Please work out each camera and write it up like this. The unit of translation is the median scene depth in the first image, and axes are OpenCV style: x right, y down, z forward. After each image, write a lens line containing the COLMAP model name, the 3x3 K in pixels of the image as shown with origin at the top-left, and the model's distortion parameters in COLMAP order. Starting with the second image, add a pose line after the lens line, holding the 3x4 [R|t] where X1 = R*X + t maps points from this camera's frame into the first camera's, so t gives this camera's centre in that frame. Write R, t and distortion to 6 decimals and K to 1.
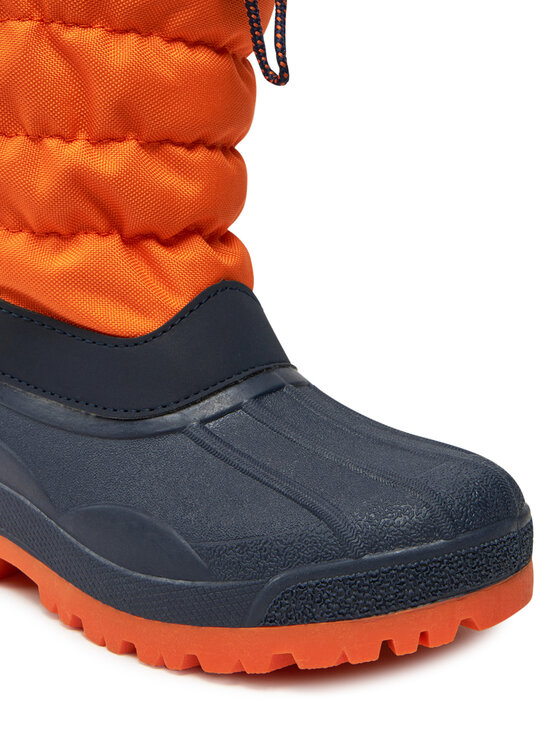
lens RADIAL K [[907.5, 0, 280.6], [0, 907.5, 337.3], [0, 0, 1]] dist [0.145656, -0.015178]
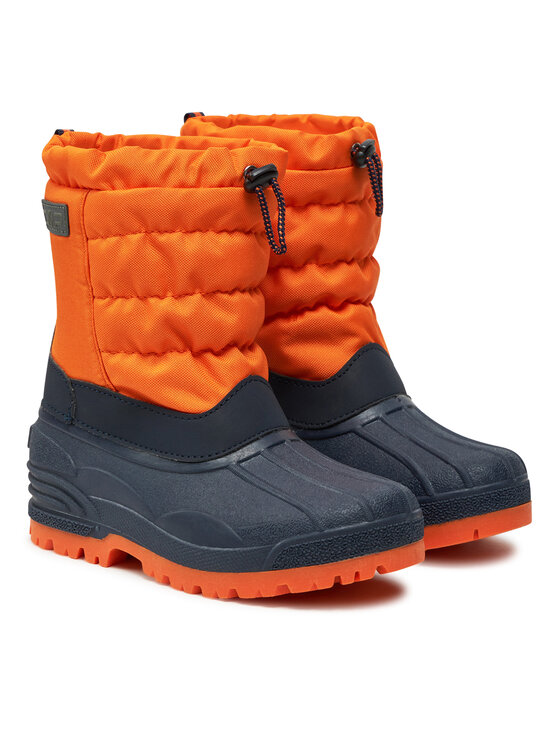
lens RADIAL K [[1545.1, 0, 280.0], [0, 1545.1, 373.0], [0, 0, 1]] dist [0.292141, -0.016677]
pose [[0.998529, -0.001221, -0.054199, 0.159527], [-0.000995, 0.999165, -0.040854, 0.043164], [0.054204, 0.040848, 0.997694, -2.030635]]
